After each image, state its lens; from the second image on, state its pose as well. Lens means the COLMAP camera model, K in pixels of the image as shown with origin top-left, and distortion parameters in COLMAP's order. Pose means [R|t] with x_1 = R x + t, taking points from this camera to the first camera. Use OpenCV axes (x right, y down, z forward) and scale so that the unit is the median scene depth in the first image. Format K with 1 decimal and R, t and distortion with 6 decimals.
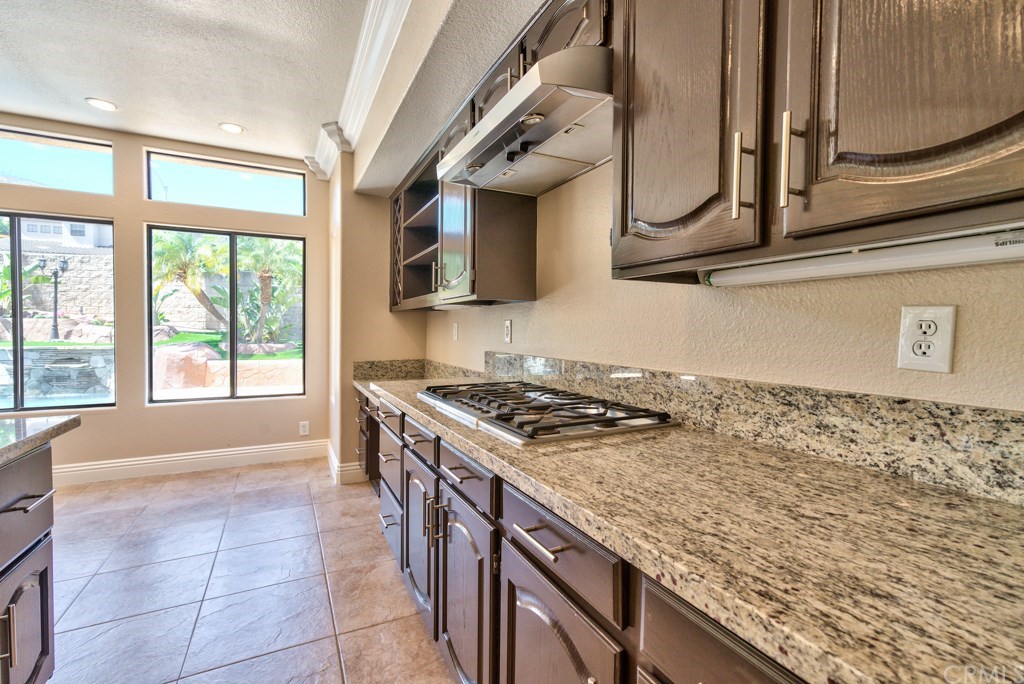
lens RADIAL K [[460.0, 0, 518.2], [0, 460.0, 335.6], [0, 0, 1]] dist [0.000364, 0.003581]
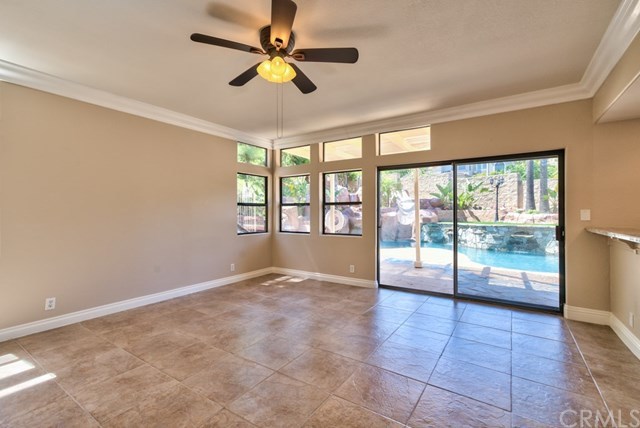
lens RADIAL K [[287.5, 0, 313.5], [0, 287.5, 210.4], [0, 0, 1]] dist [0.000364, 0.003581]
pose [[0.481906, -0.010651, -0.876158, -1.067693], [-0.016053, 0.999651, -0.020982, 0.004594], [0.876076, 0.024177, 0.481567, -0.768592]]
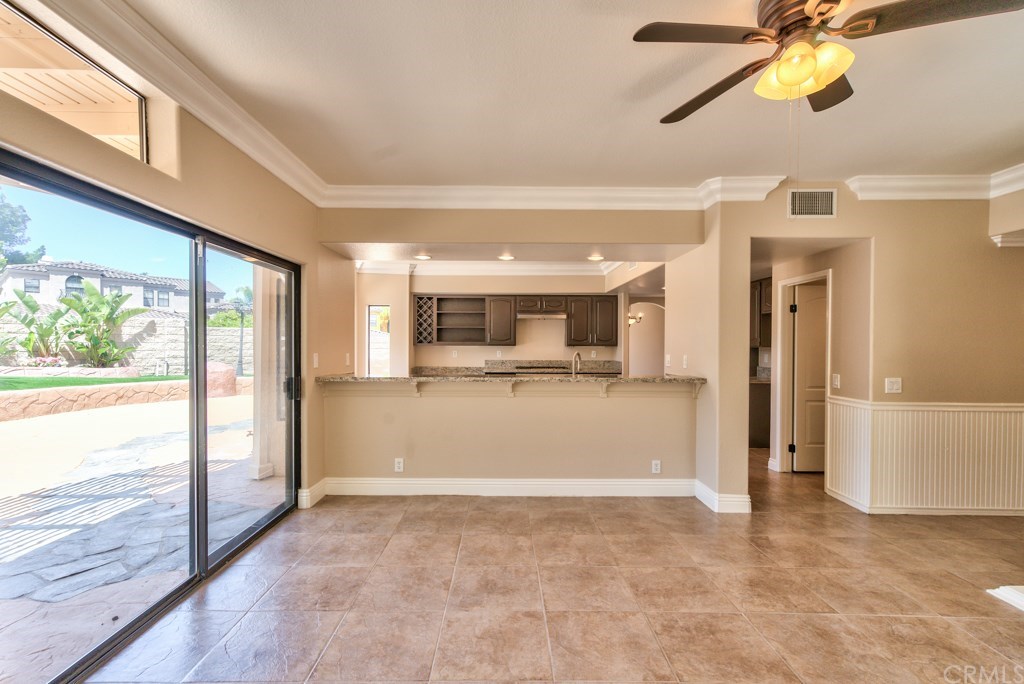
lens RADIAL K [[479.7, 0, 504.7], [0, 479.7, 346.9], [0, 0, 1]] dist [0.012131, 0.000282]
pose [[0.449547, -0.007370, 0.893226, -2.359425], [0.016116, 0.999870, 0.000139, -0.041942], [-0.893111, 0.014333, 0.449607, -0.463952]]
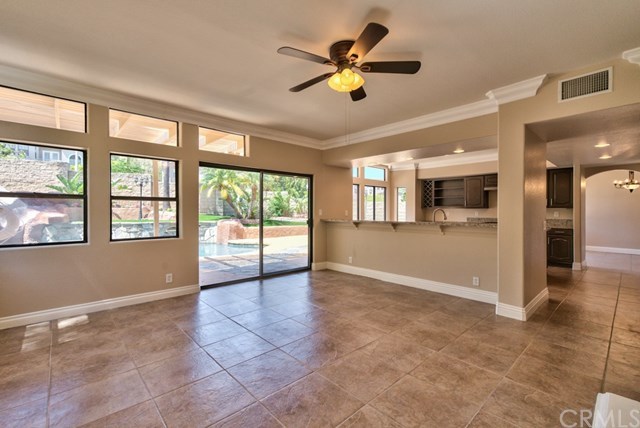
lens RADIAL K [[287.5, 0, 309.9], [0, 287.5, 211.7], [0, 0, 1]] dist [0.000364, 0.003581]
pose [[0.967538, -0.001169, 0.252725, -2.004440], [0.005546, 0.999847, -0.016606, 0.010763], [-0.252666, 0.017469, 0.967396, -1.224319]]
